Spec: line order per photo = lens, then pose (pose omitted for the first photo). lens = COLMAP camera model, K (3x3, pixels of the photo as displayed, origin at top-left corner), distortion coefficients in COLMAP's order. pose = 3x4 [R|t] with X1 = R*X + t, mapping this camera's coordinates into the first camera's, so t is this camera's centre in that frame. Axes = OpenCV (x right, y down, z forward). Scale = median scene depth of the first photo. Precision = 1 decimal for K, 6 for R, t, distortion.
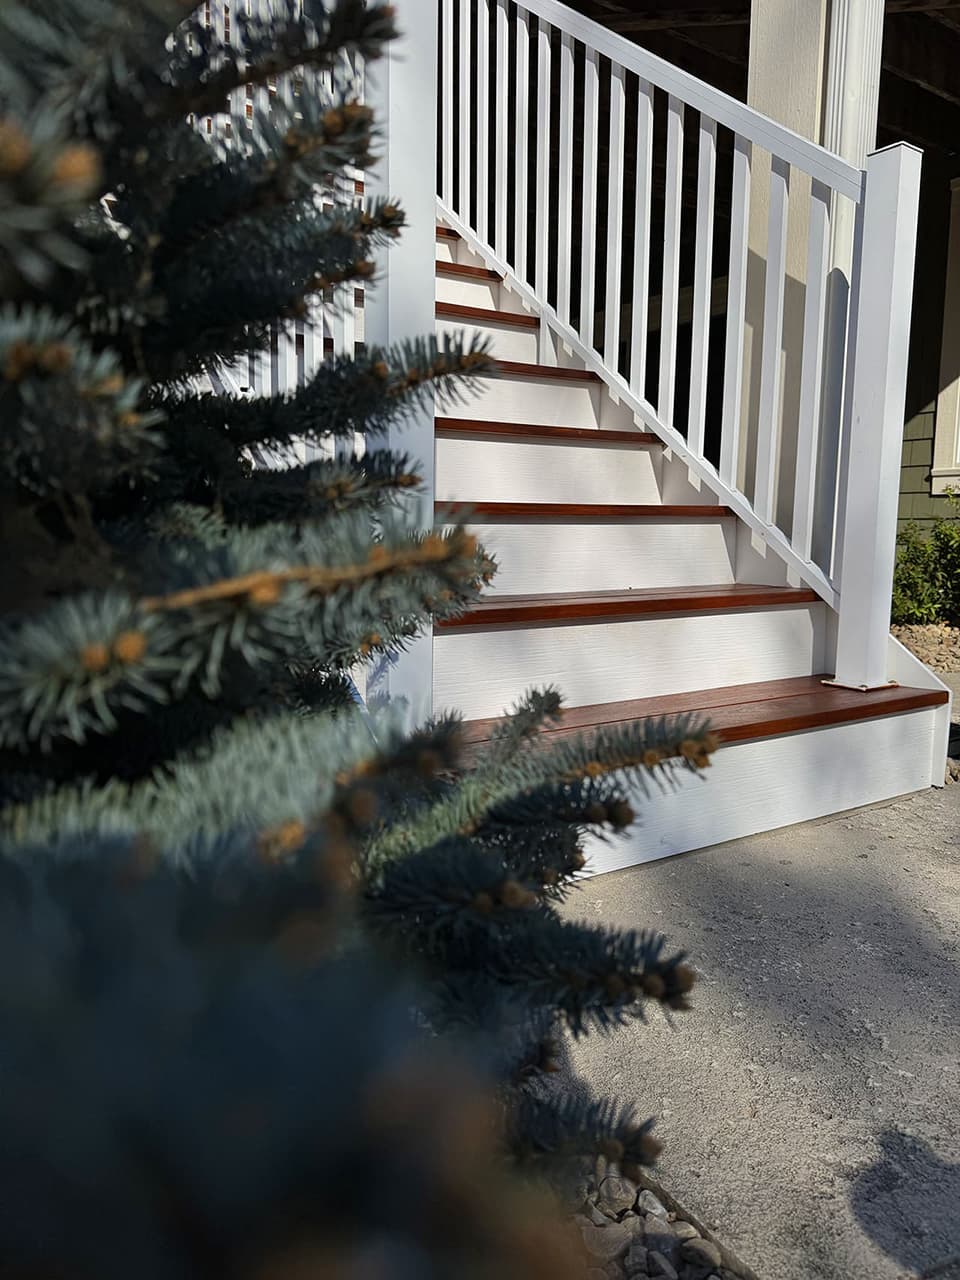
lens RADIAL K [[898.4, 0, 480.0], [0, 898.4, 639.8], [0, 0, 1]] dist [-0.010205, -0.005335]
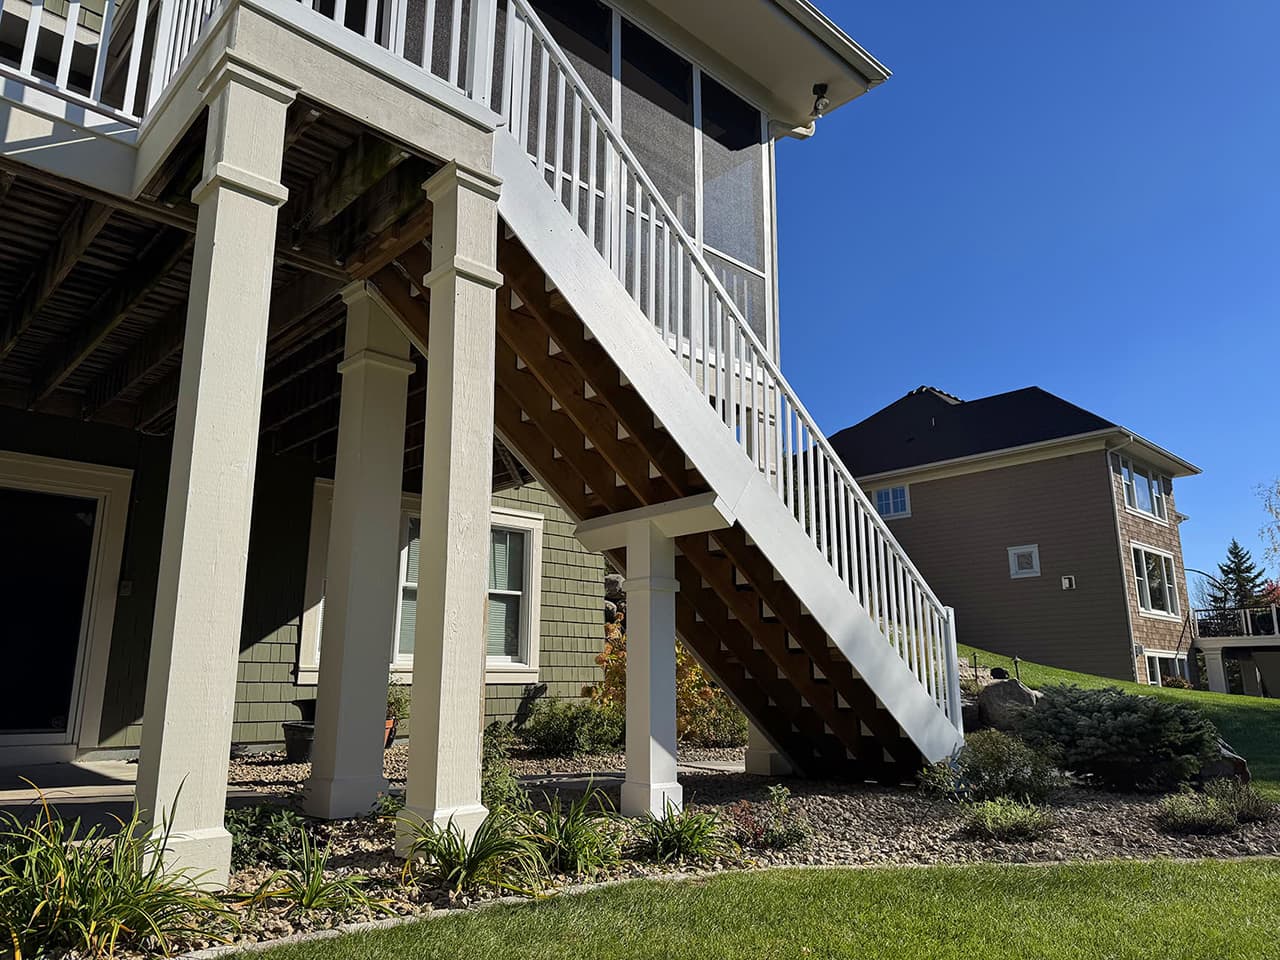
lens RADIAL K [[898.4, 0, 640.4], [0, 898.4, 480.6], [0, 0, 1]] dist [-0.010205, -0.005335]
pose [[-0.184349, 0.216912, 0.958626, -1.001910], [0.129592, 0.972192, -0.195061, -0.128473], [-0.974280, 0.088271, -0.207333, 0.740421]]
